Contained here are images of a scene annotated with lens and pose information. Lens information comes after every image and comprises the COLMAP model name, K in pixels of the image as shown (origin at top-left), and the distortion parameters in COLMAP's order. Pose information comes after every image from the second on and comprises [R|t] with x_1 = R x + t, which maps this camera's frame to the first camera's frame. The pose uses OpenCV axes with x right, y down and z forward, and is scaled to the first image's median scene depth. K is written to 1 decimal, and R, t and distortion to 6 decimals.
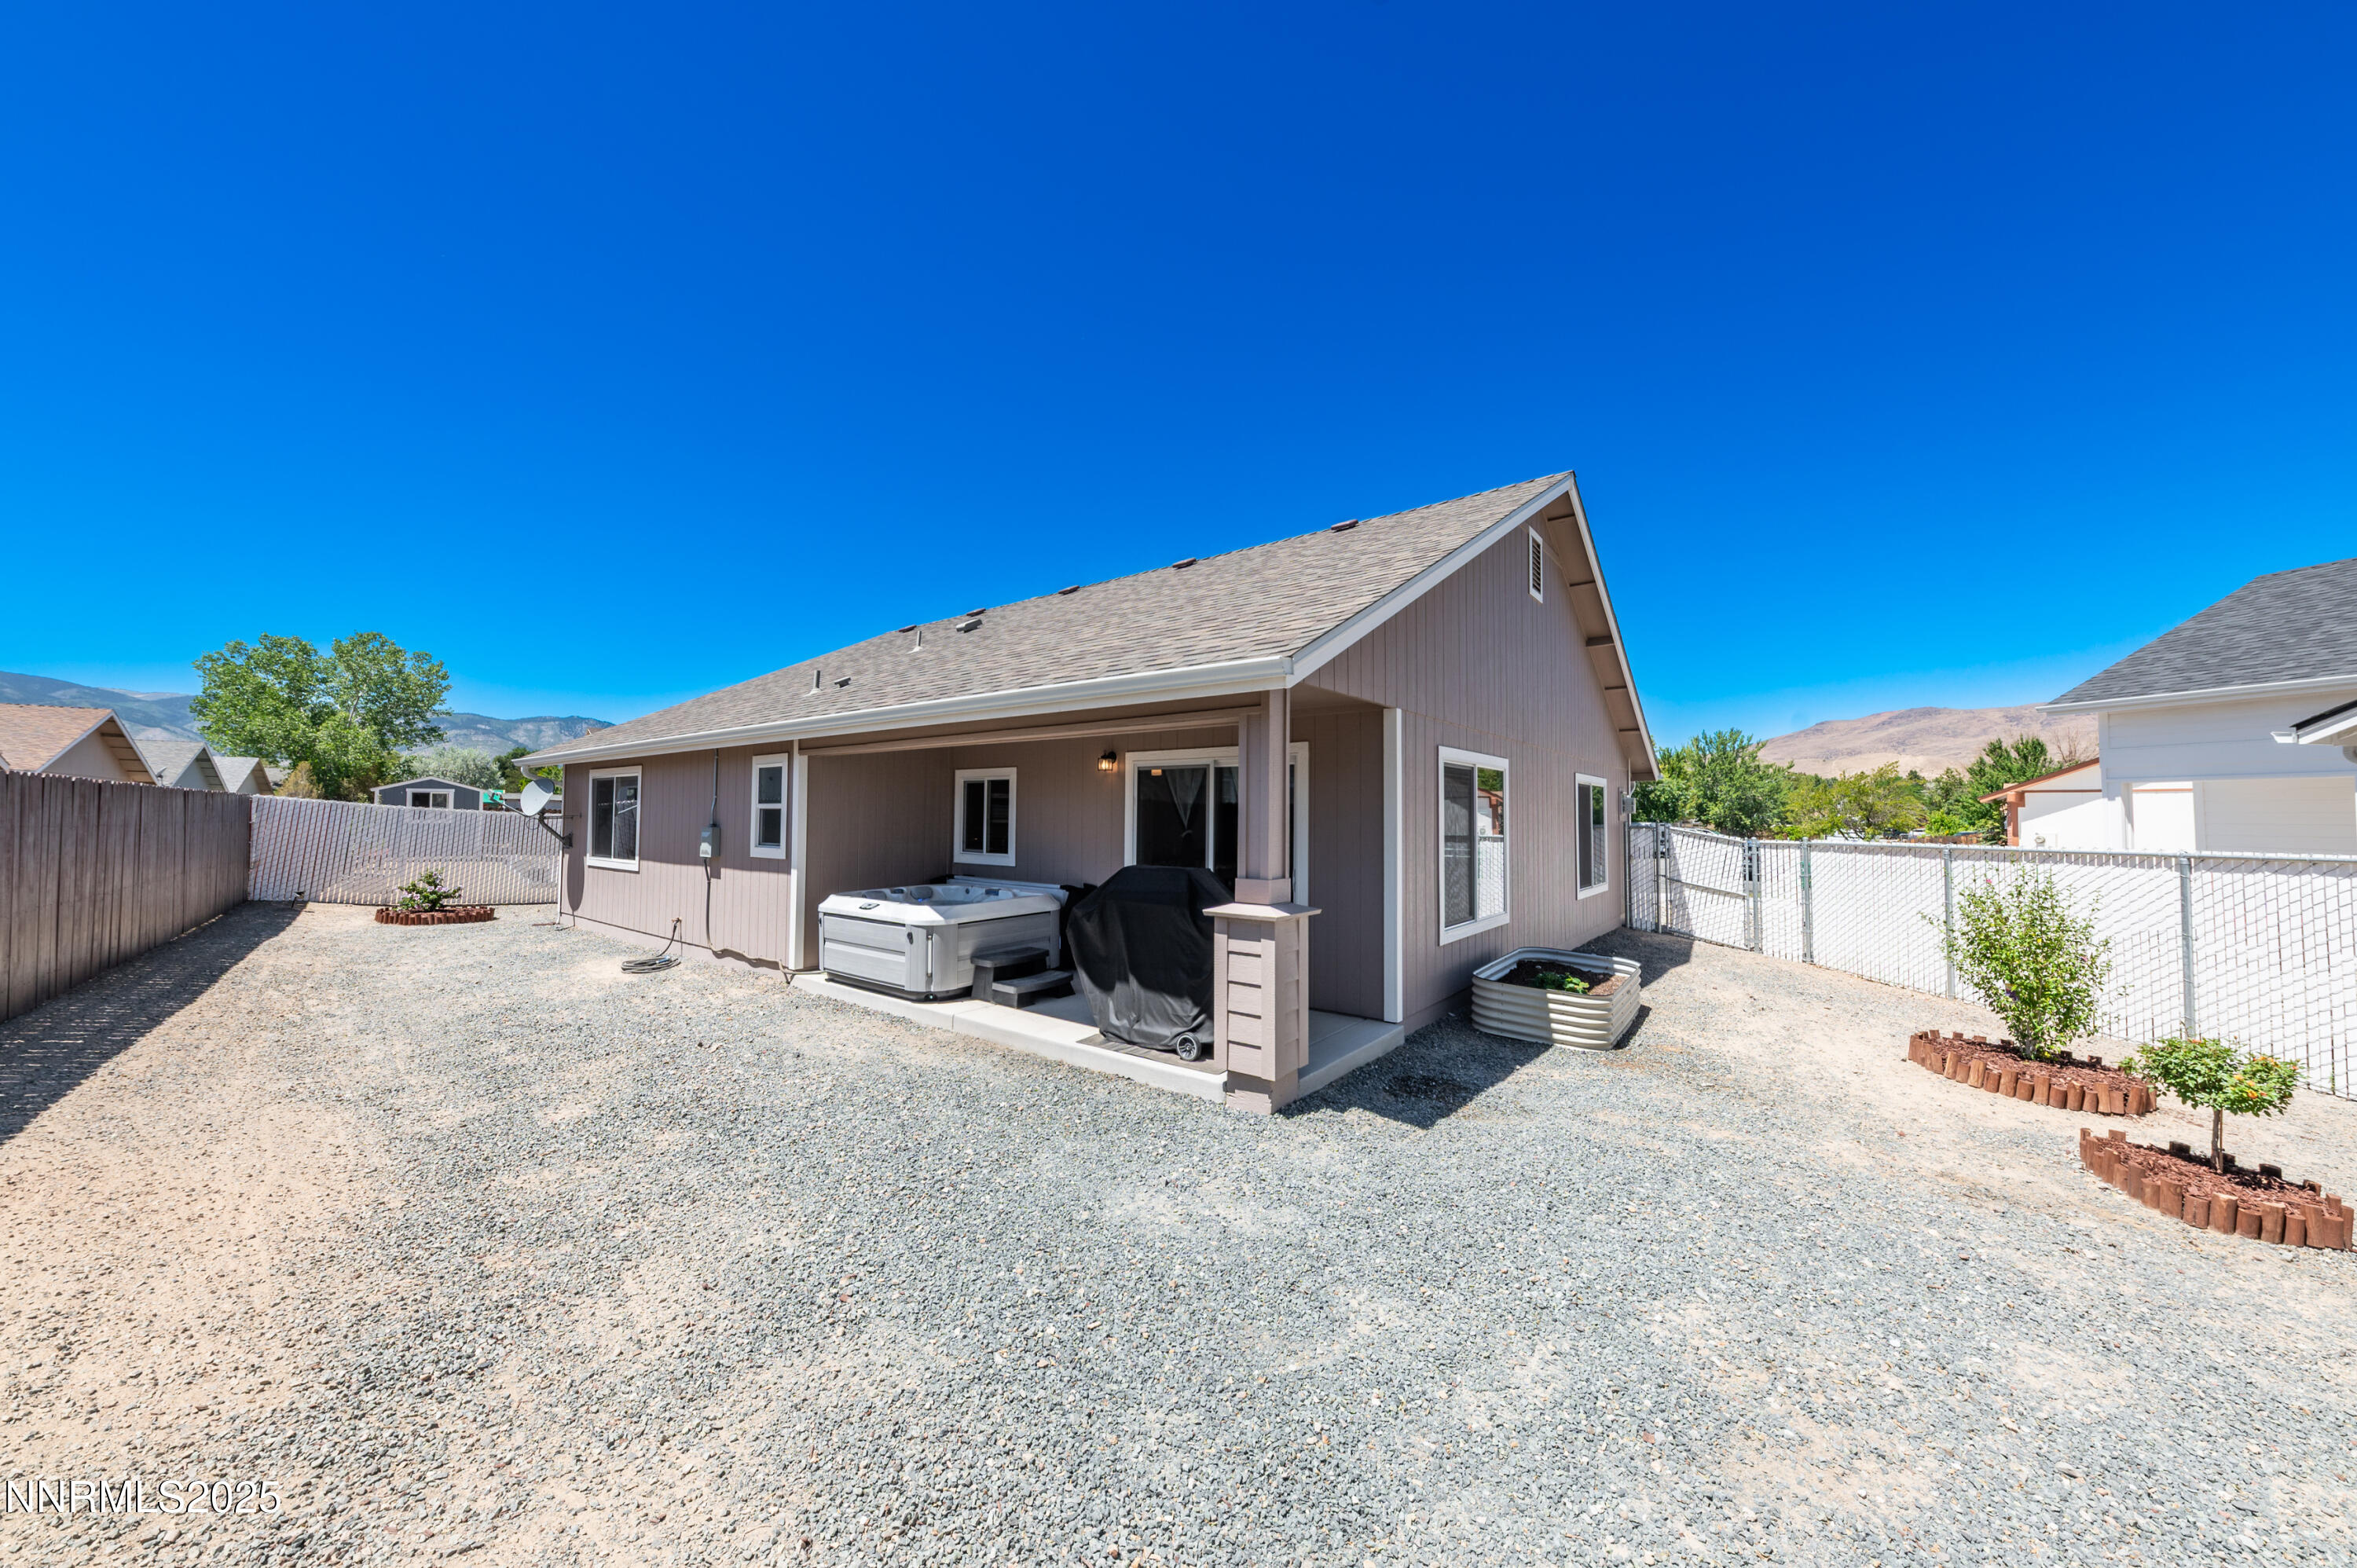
lens RADIAL K [[820.9, 0, 1187.5], [0, 820.9, 781.0], [0, 0, 1]] dist [0.009276, -0.003253]
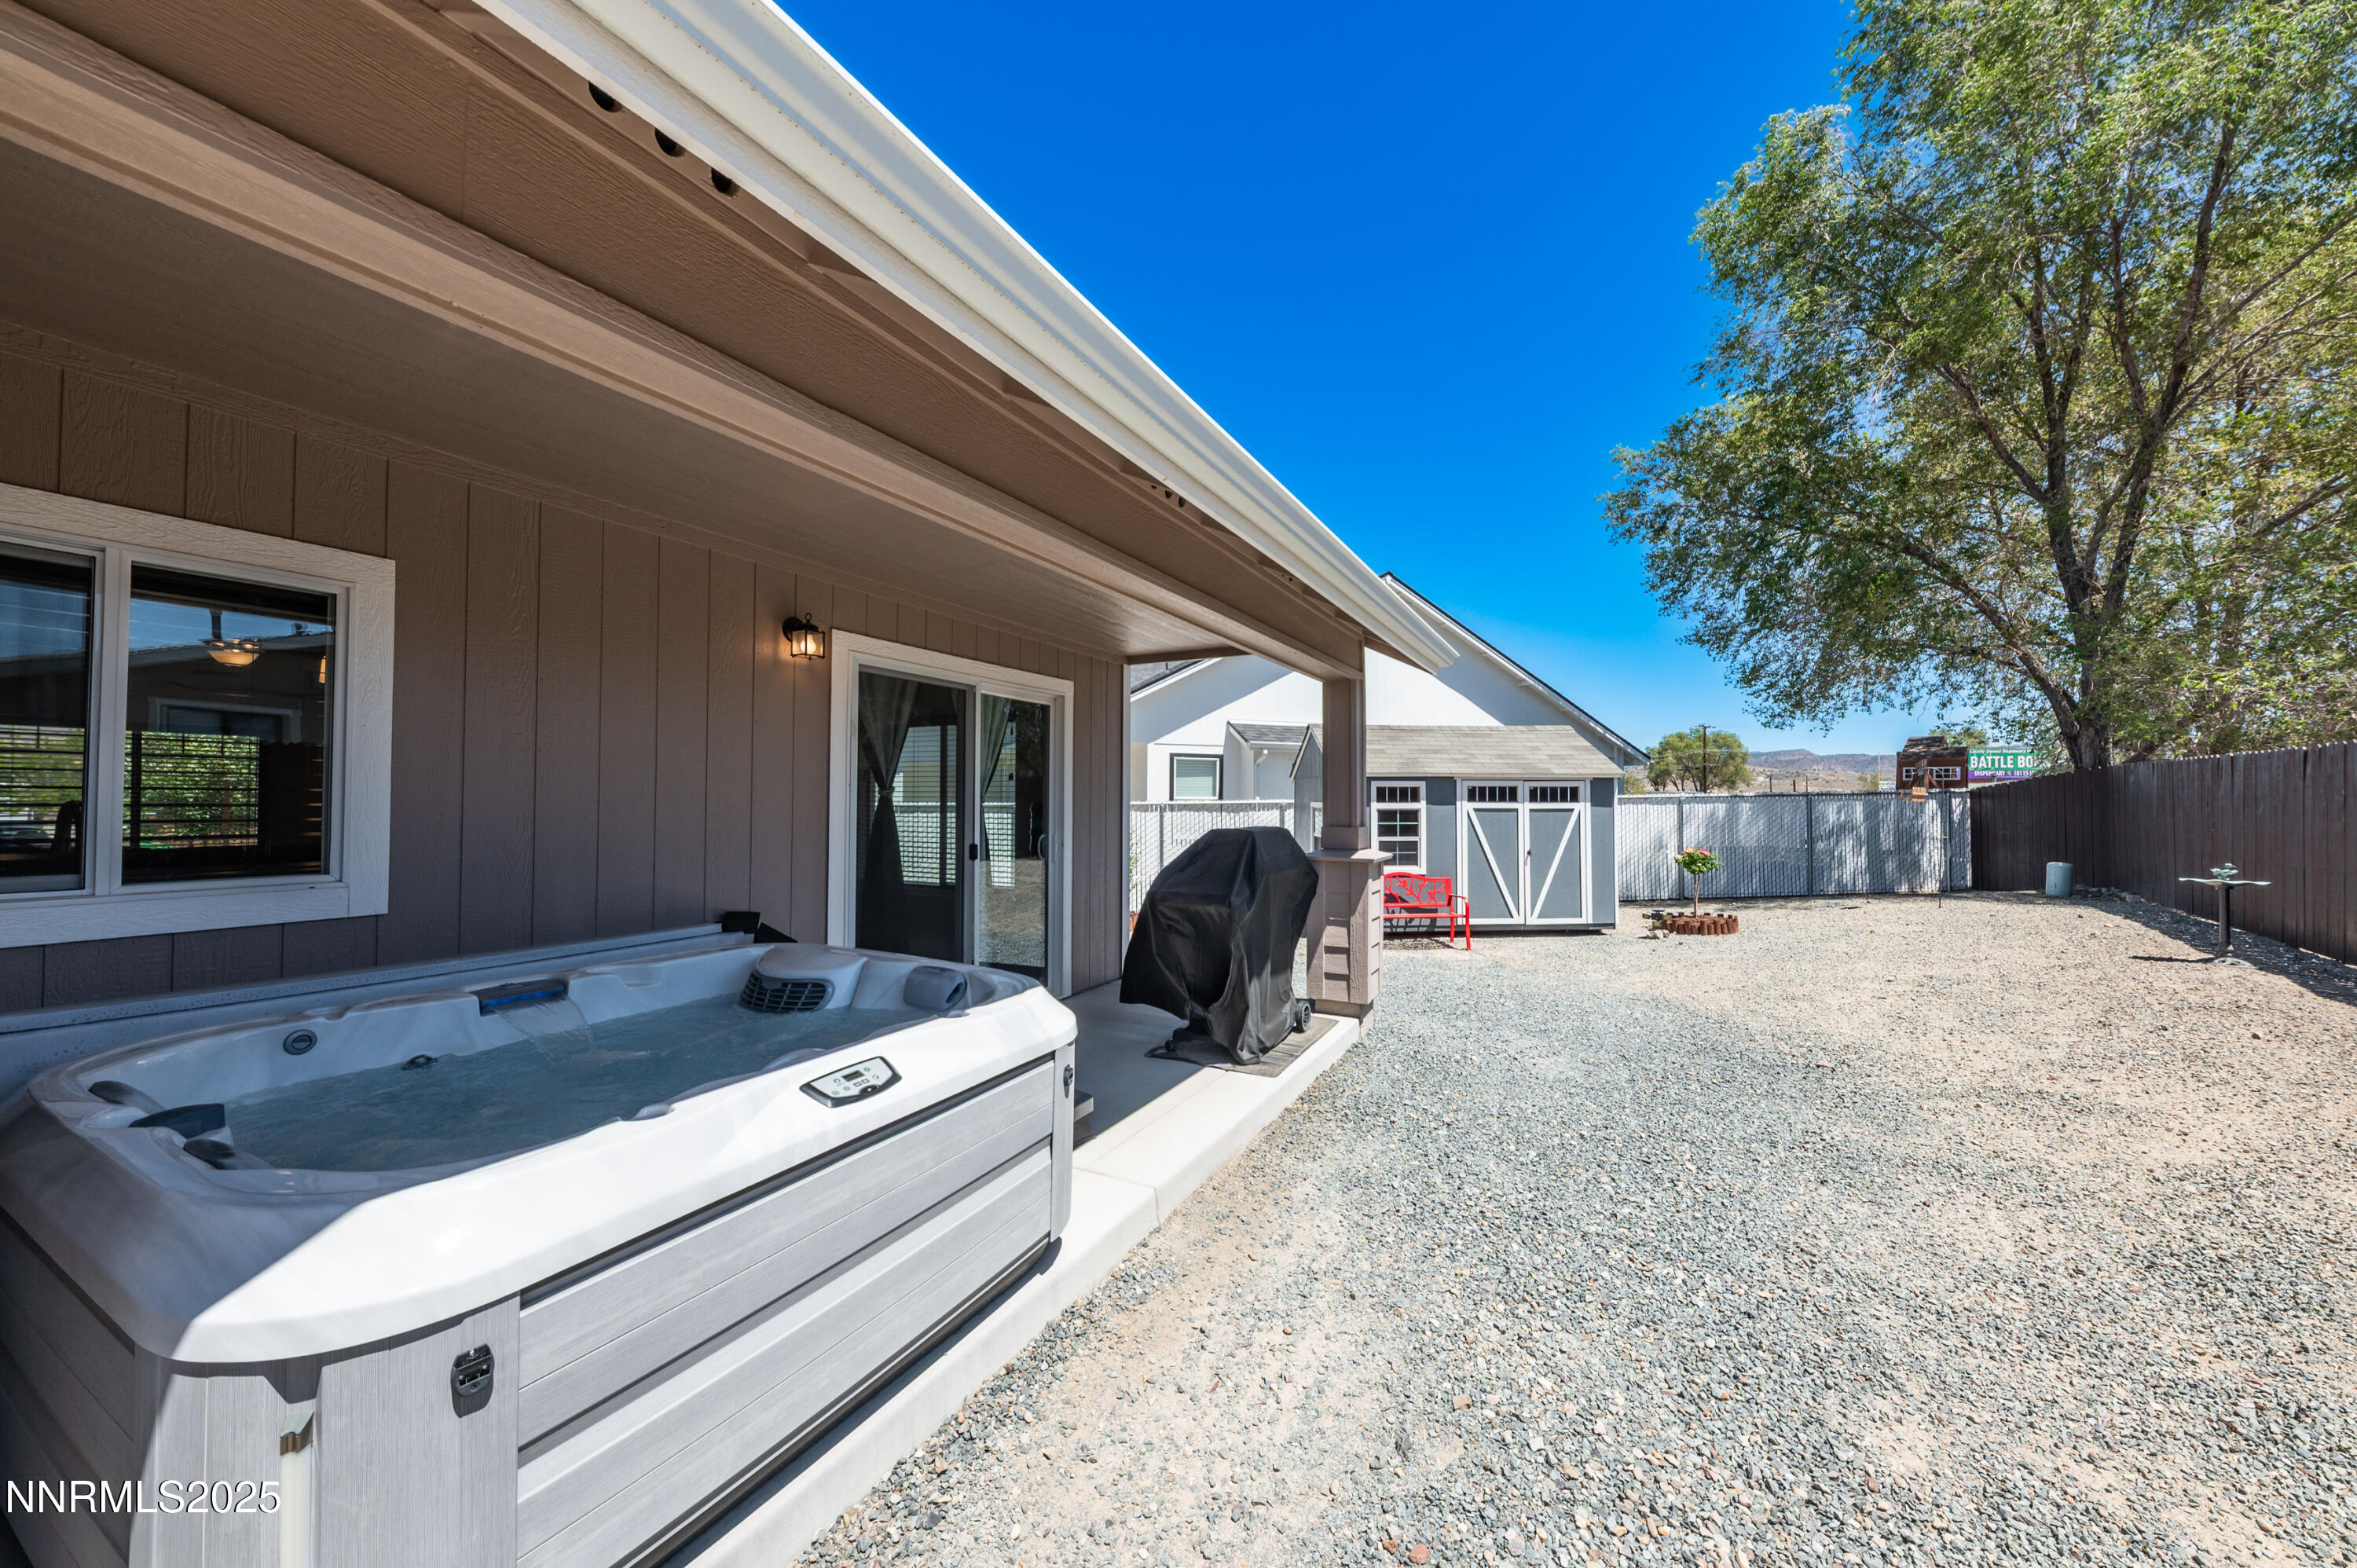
lens RADIAL K [[820.9, 0, 1184.6], [0, 820.9, 791.5], [0, 0, 1]] dist [0.009276, -0.003253]
pose [[-0.174786, 0.012045, 0.984533, -0.528876], [-0.039963, 0.999014, -0.019316, 0.056834], [-0.983795, -0.042721, -0.174132, 0.779418]]
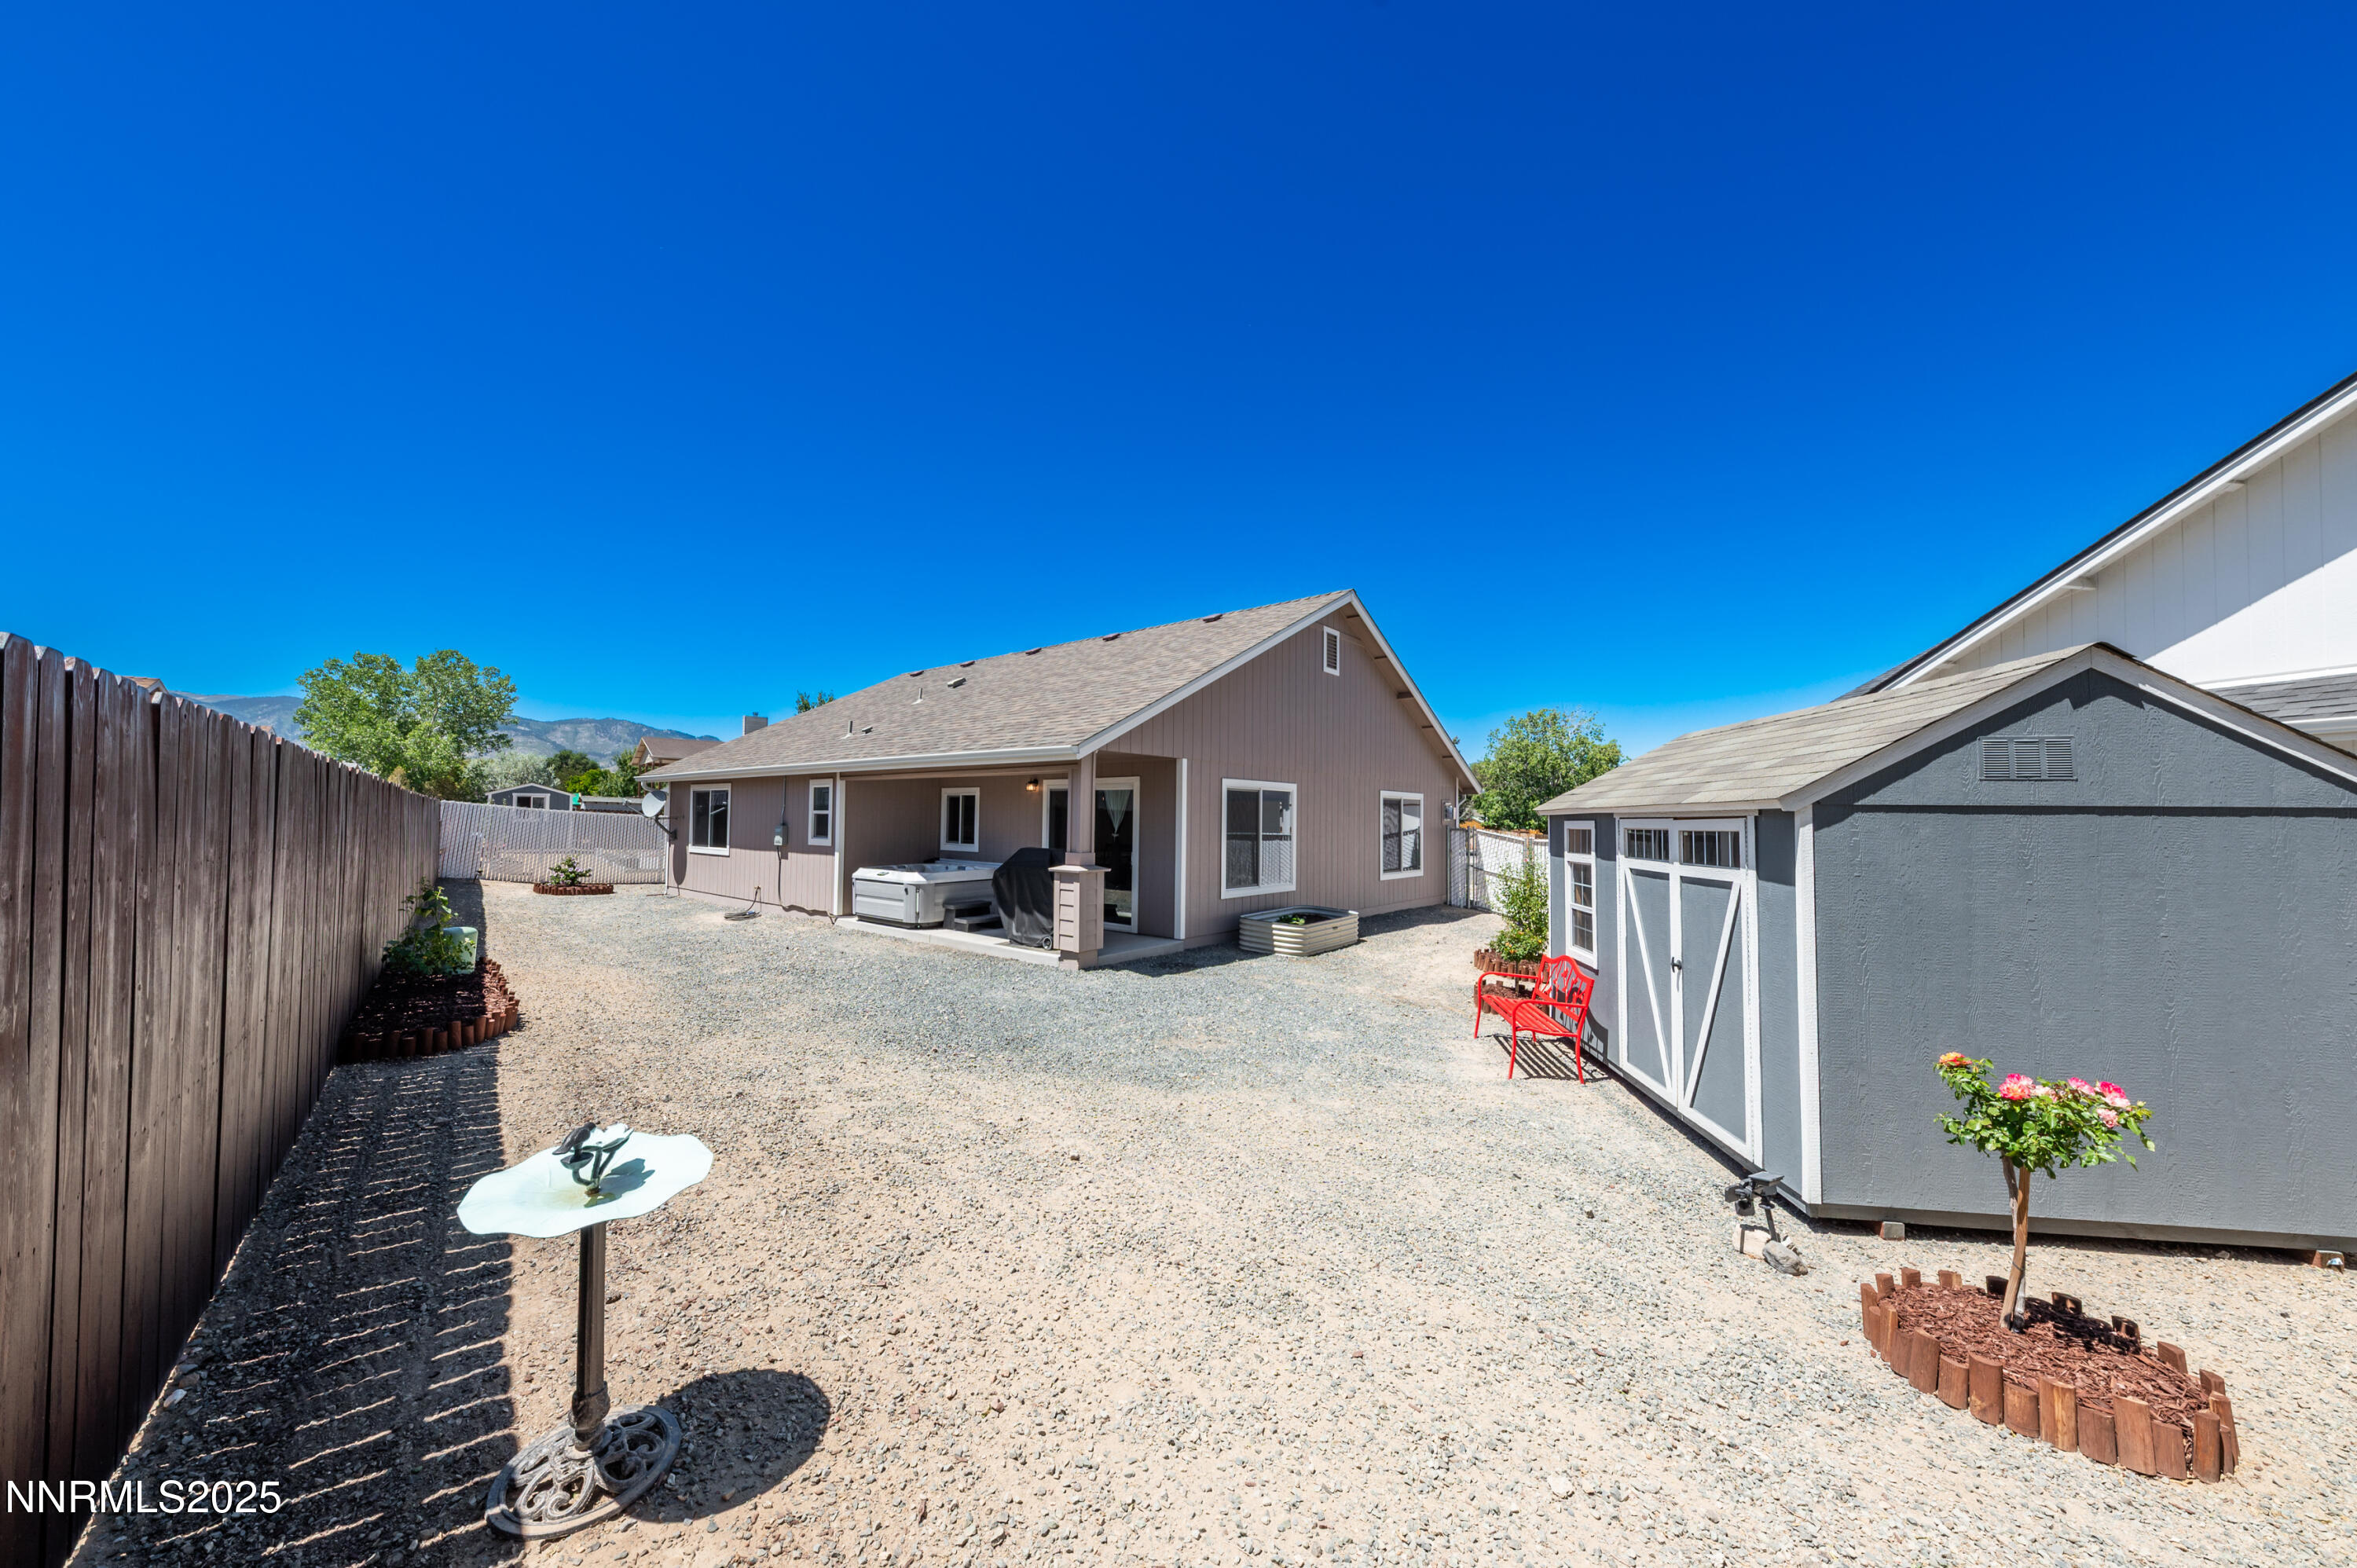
lens RADIAL K [[820.9, 0, 1180.1], [0, 820.9, 795.5], [0, 0, 1]] dist [0.009276, -0.003253]
pose [[0.999404, 0.003976, -0.034285, 0.215971], [-0.003476, 0.999887, 0.014634, -0.025056], [0.034339, -0.014506, 0.999305, -0.509315]]
